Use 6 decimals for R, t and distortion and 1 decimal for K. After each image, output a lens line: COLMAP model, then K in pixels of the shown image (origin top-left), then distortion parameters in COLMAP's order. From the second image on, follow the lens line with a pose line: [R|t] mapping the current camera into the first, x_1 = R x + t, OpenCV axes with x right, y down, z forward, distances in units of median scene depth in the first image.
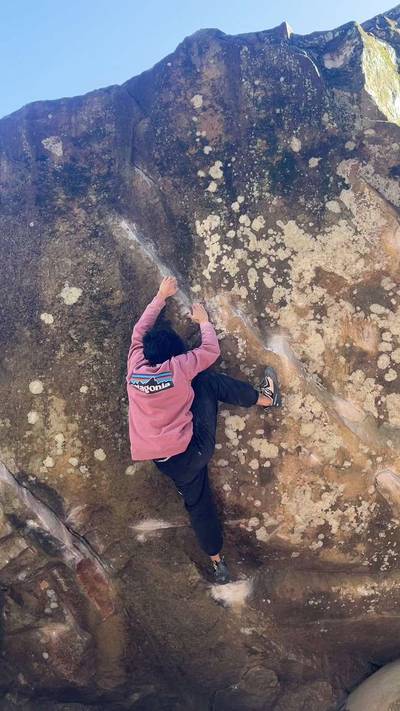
lens RADIAL K [[612.8, 0, 200.0], [0, 612.8, 355.5], [0, 0, 1]] dist [0.073657, -0.157001]
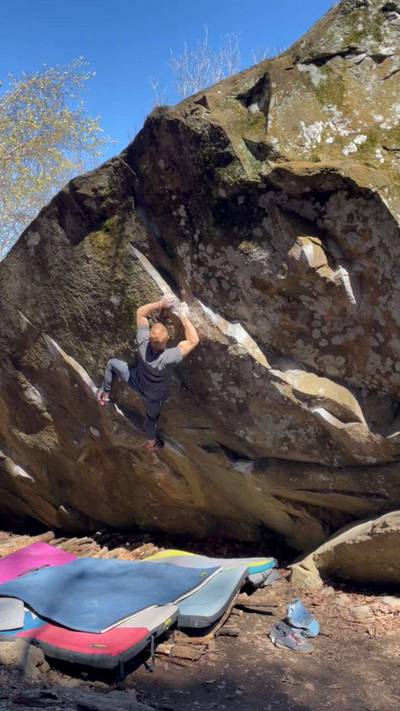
lens RADIAL K [[591.5, 0, 202.7], [0, 591.5, 356.4], [0, 0, 1]] dist [0.088727, -0.136945]
pose [[0.871734, 0.022378, -0.489467, 0.754256], [0.149862, 0.938908, 0.309827, -0.405636], [0.466498, -0.343439, 0.815125, -0.219821]]
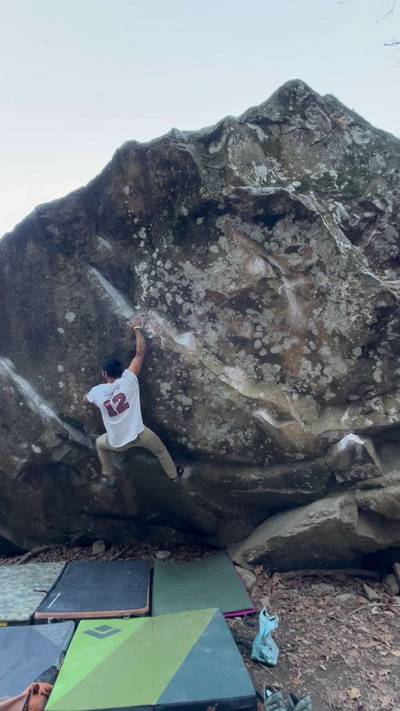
lens RADIAL K [[329.0, 0, 201.0], [0, 329.0, 354.9], [0, 0, 1]] dist [-0.003800, -0.001673]
pose [[0.975380, -0.037511, -0.217317, 0.352289], [0.069820, 0.987262, 0.142963, -0.097975], [0.209186, -0.154617, 0.965575, 0.151155]]
